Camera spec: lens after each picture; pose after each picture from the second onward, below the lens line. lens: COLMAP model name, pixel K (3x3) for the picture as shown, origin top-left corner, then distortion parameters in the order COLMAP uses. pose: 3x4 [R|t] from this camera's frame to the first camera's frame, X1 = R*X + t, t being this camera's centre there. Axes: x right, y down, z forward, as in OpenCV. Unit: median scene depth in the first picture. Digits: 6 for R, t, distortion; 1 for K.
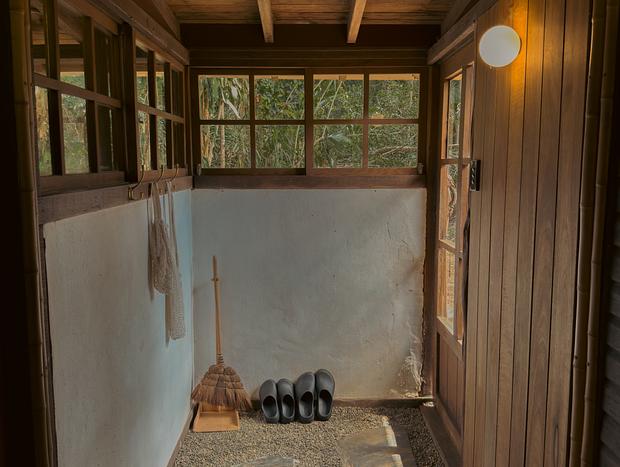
lens RADIAL K [[577.2, 0, 309.9], [0, 577.2, 236.8], [0, 0, 1]] dist [0.052075, 0.000000]
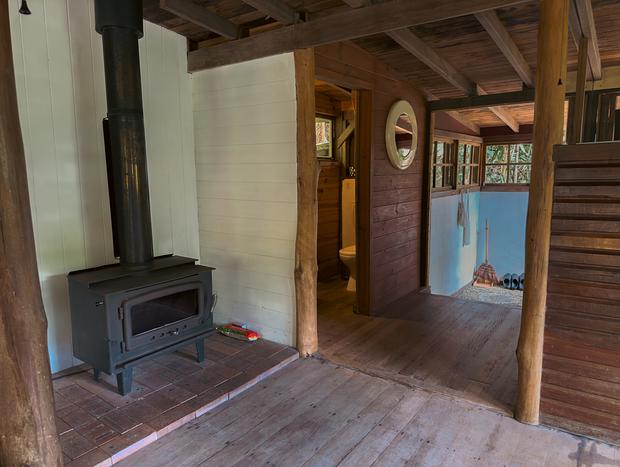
lens RADIAL K [[446.2, 0, 311.7], [0, 446.2, 236.2], [0, 0, 1]] dist [-0.010171, -0.015701]
pose [[0.803477, 0.073260, -0.590812, 0.374432], [-0.061589, 0.997304, 0.039905, 0.079087], [0.592142, 0.004325, 0.805822, -1.016007]]
